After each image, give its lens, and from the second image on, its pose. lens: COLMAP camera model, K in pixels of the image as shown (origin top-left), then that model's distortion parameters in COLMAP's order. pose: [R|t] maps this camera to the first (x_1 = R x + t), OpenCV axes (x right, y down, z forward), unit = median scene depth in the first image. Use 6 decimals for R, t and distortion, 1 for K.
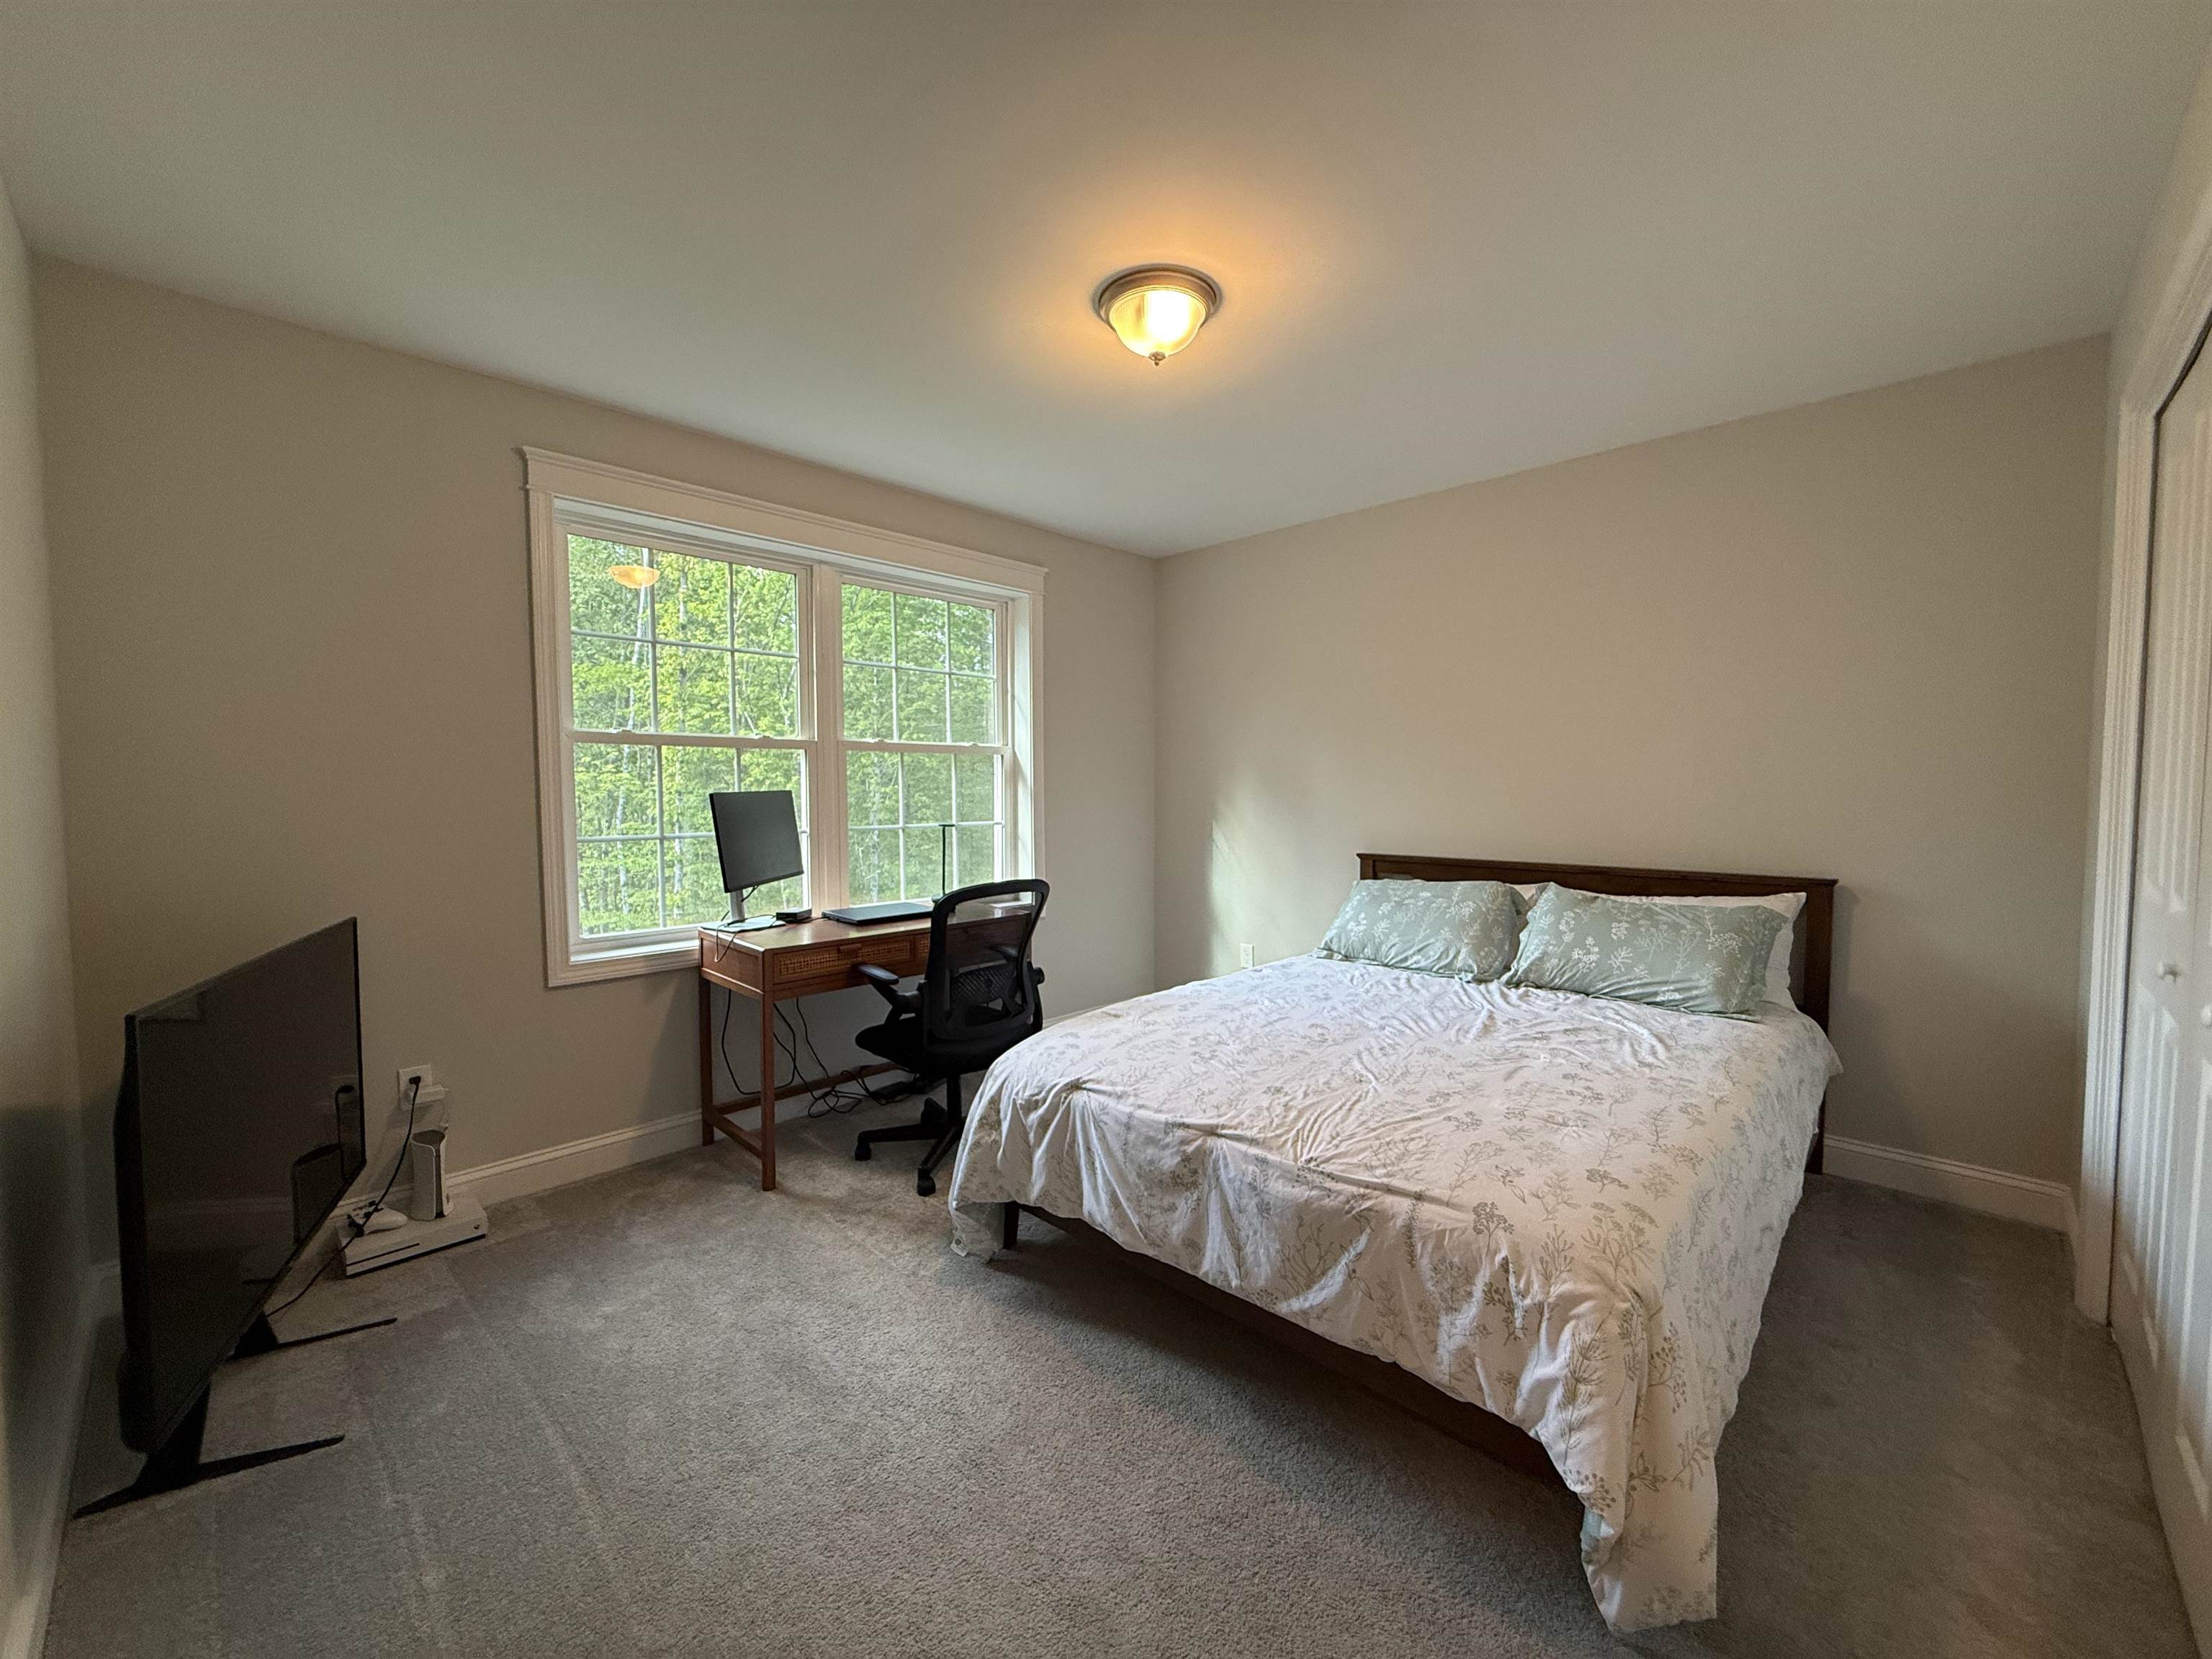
lens RADIAL K [[880.1, 0, 1102.4], [0, 880.1, 830.2], [0, 0, 1]] dist [0.000475, 0.000323]
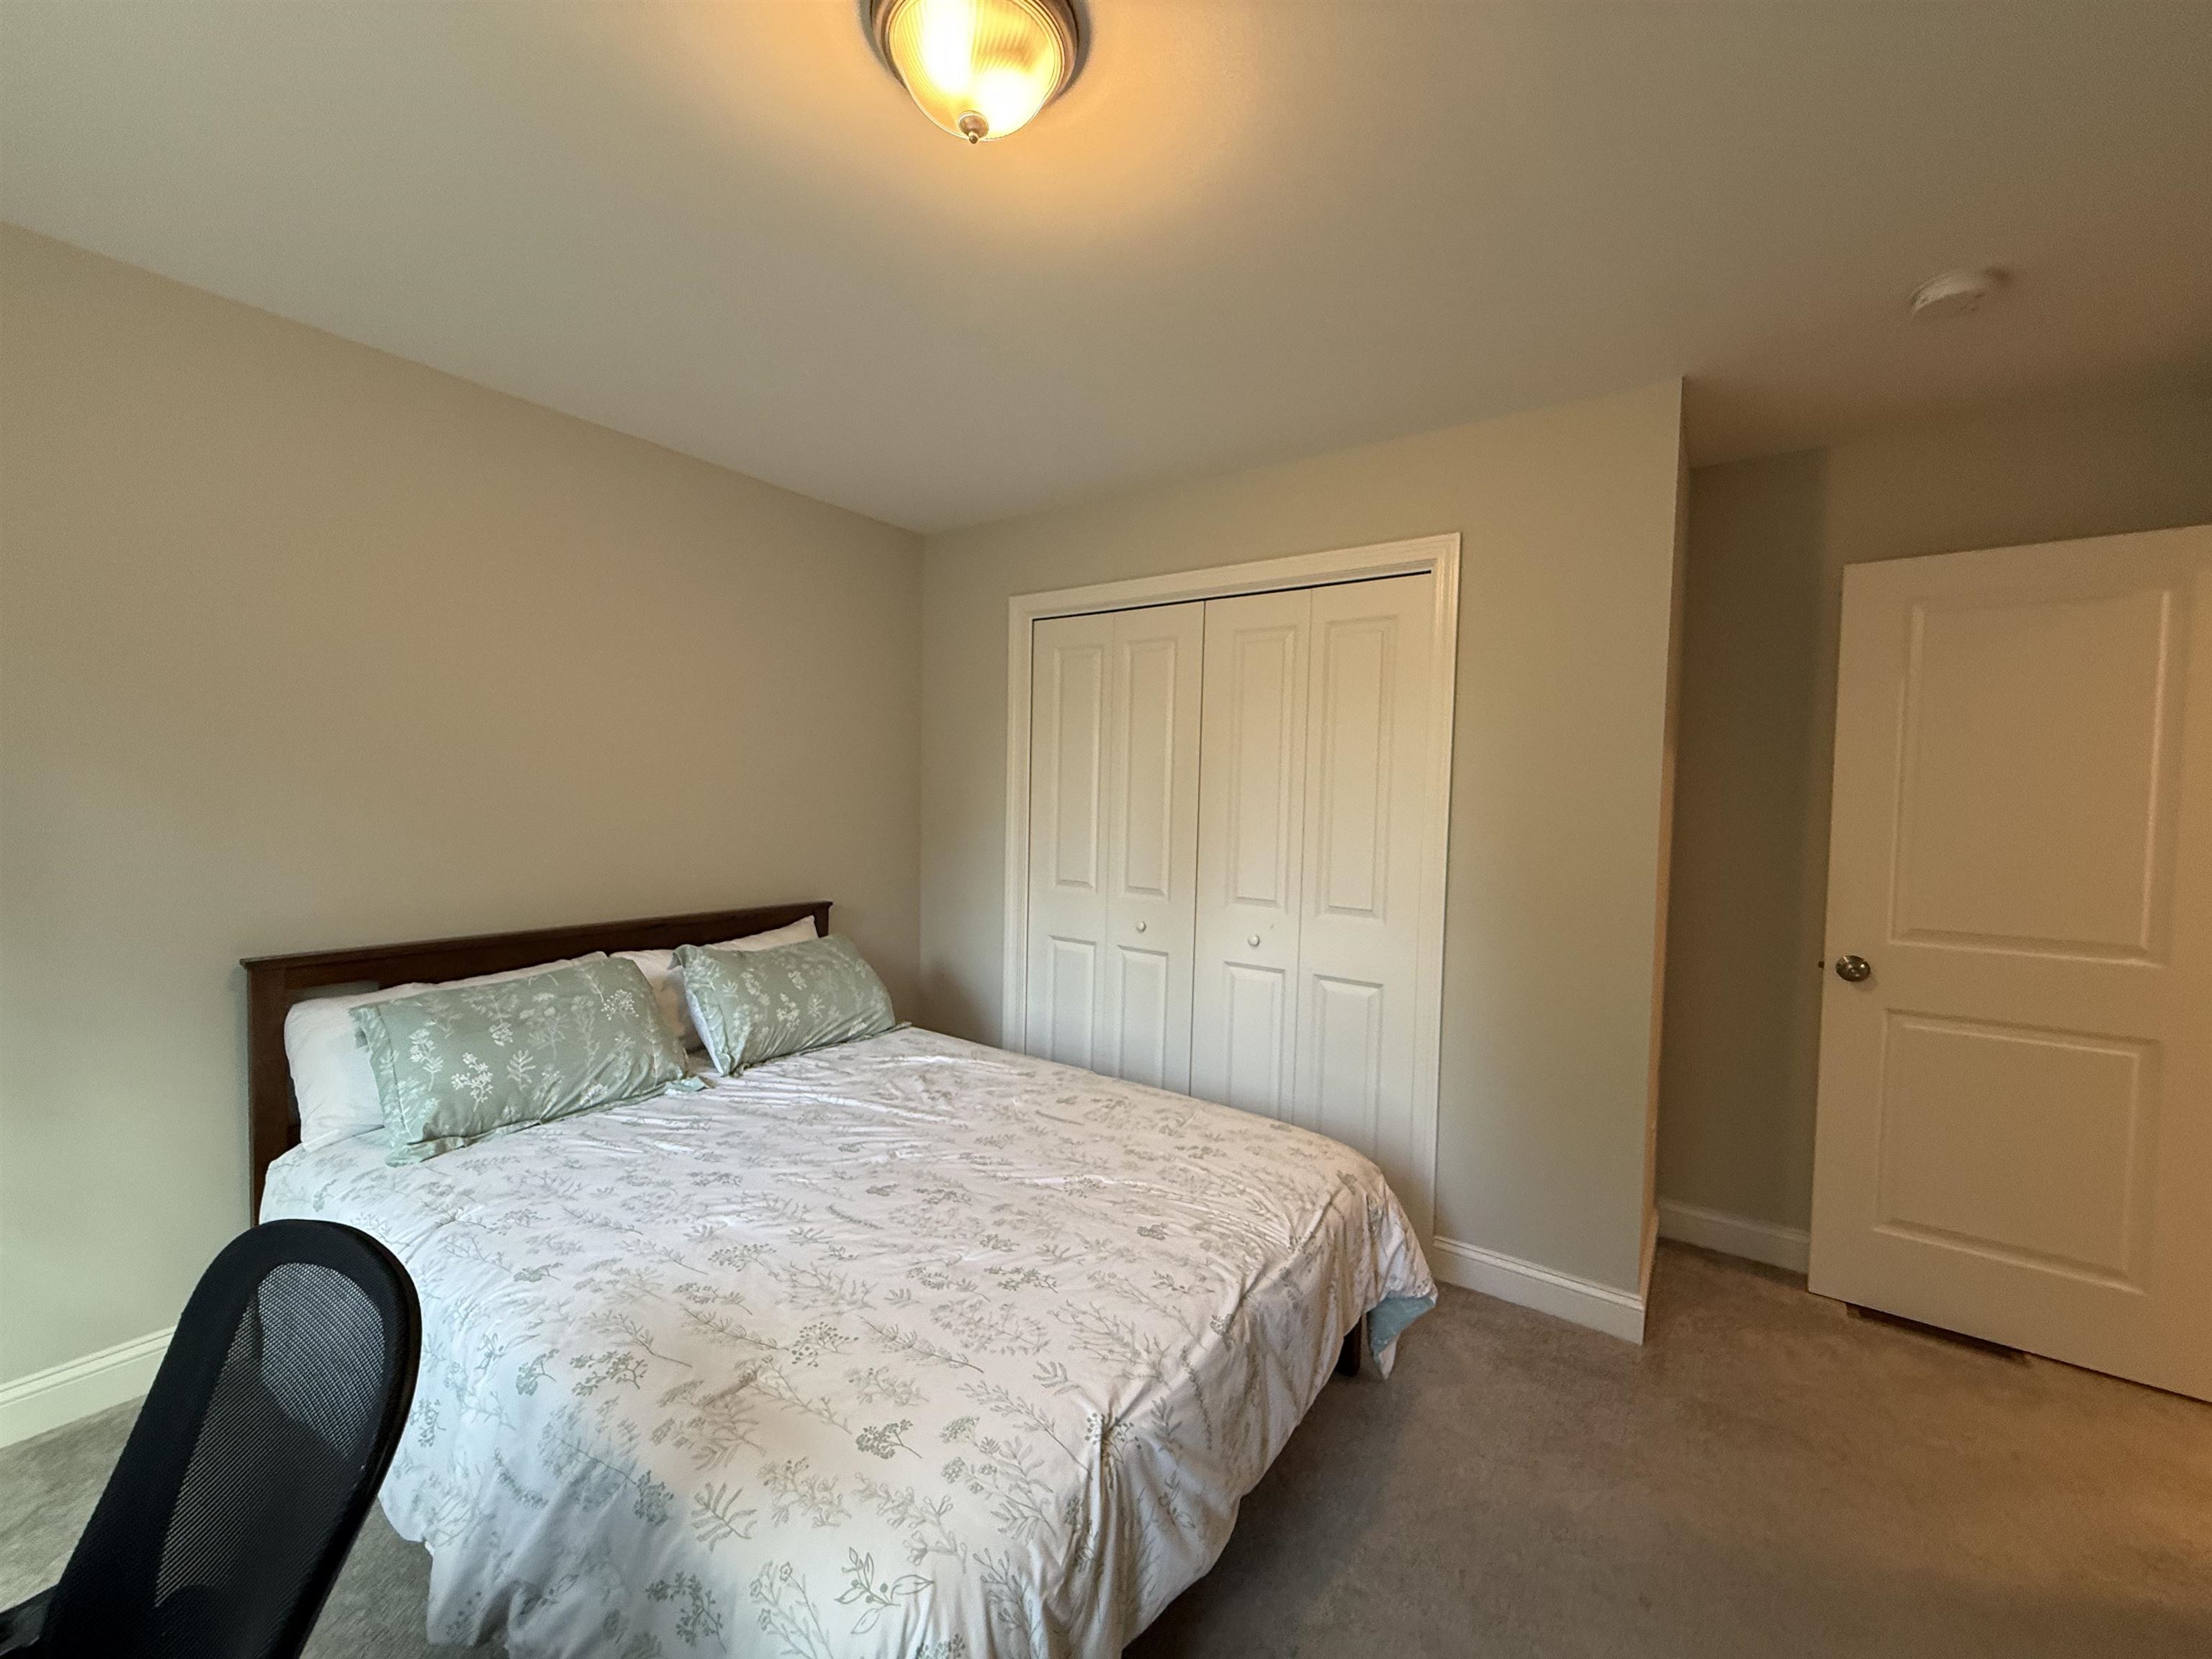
lens RADIAL K [[880.1, 0, 1098.9], [0, 880.1, 829.2], [0, 0, 1]] dist [0.000475, 0.000323]
pose [[-0.151984, -0.037665, 0.987665, -0.535669], [0.028314, 0.998698, 0.042443, -0.108080], [-0.987977, 0.034416, -0.150720, 1.029807]]
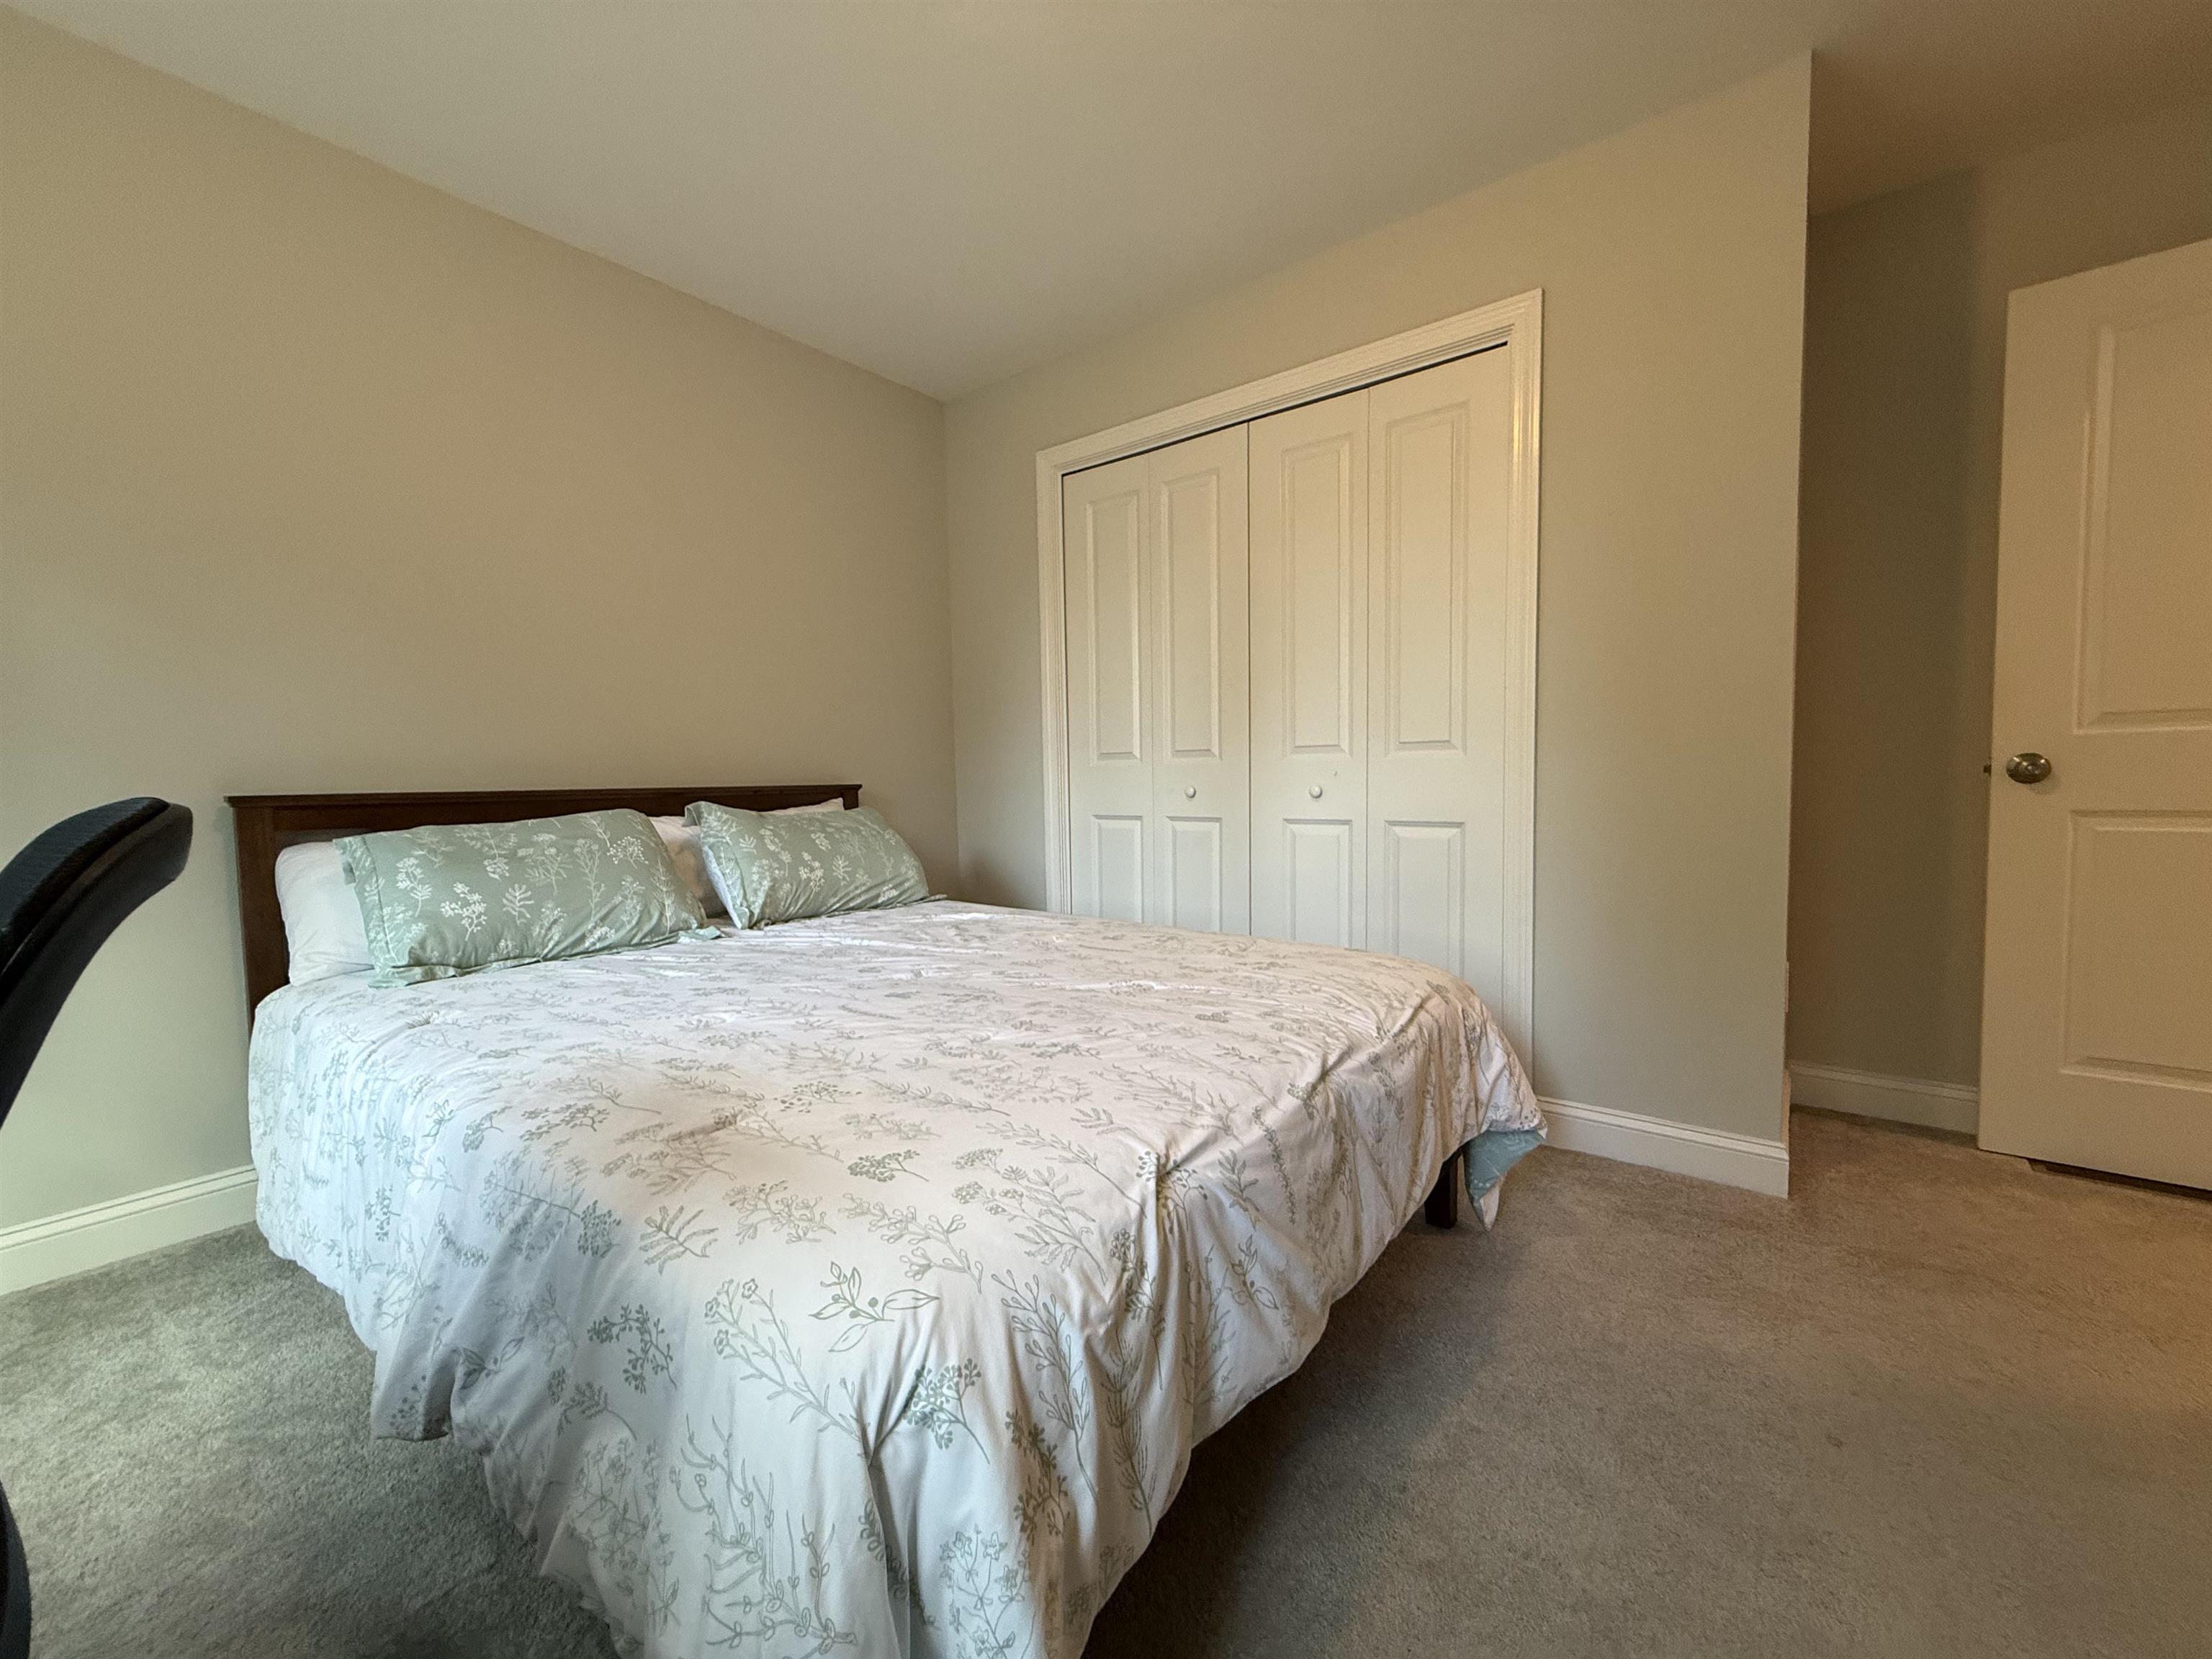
lens RADIAL K [[880.1, 0, 1099.2], [0, 880.1, 827.8], [0, 0, 1]] dist [0.000475, 0.000323]
pose [[-0.098492, -0.050850, 0.993838, -0.434901], [0.068315, 0.995992, 0.057731, 0.085648], [-0.992790, 0.073580, -0.094623, 1.016144]]
